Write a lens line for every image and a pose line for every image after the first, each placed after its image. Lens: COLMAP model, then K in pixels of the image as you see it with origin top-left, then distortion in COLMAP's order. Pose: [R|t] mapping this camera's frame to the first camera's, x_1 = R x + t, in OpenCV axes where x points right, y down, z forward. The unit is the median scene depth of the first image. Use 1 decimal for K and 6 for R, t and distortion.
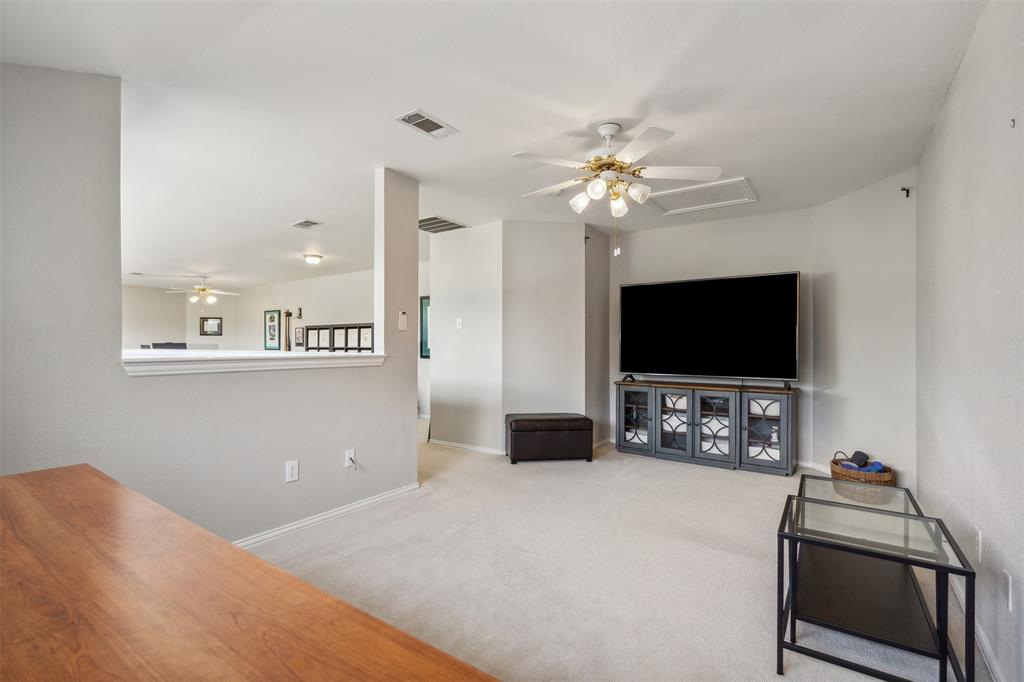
lens RADIAL K [[475.6, 0, 506.6], [0, 475.6, 341.0], [0, 0, 1]] dist [-0.010898, 0.003855]
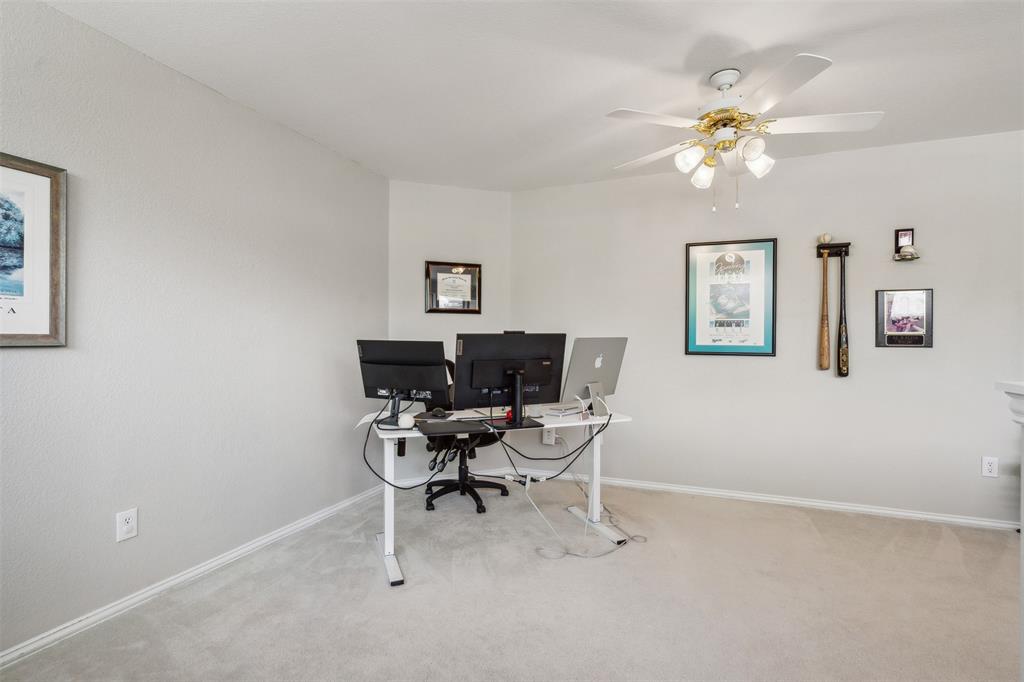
lens RADIAL K [[475.6, 0, 516.2], [0, 475.6, 337.3], [0, 0, 1]] dist [-0.010898, 0.003855]
pose [[0.968966, 0.005359, 0.247135, -0.772756], [-0.006339, 0.999975, 0.003167, 0.005689], [-0.247111, -0.004635, 0.968976, 0.745581]]
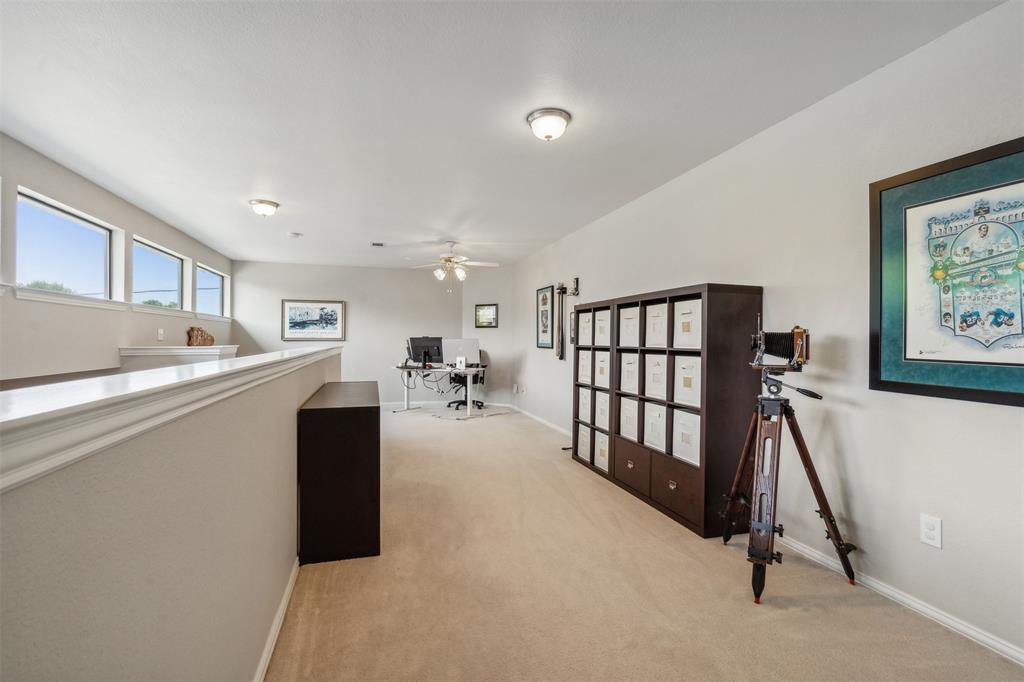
lens RADIAL K [[475.6, 0, 506.5], [0, 475.6, 339.2], [0, 0, 1]] dist [-0.010898, 0.003855]
pose [[0.779192, 0.005908, -0.626757, -0.135179], [-0.003605, 0.999981, 0.004944, 0.003268], [0.626775, -0.001593, 0.779199, 0.488660]]
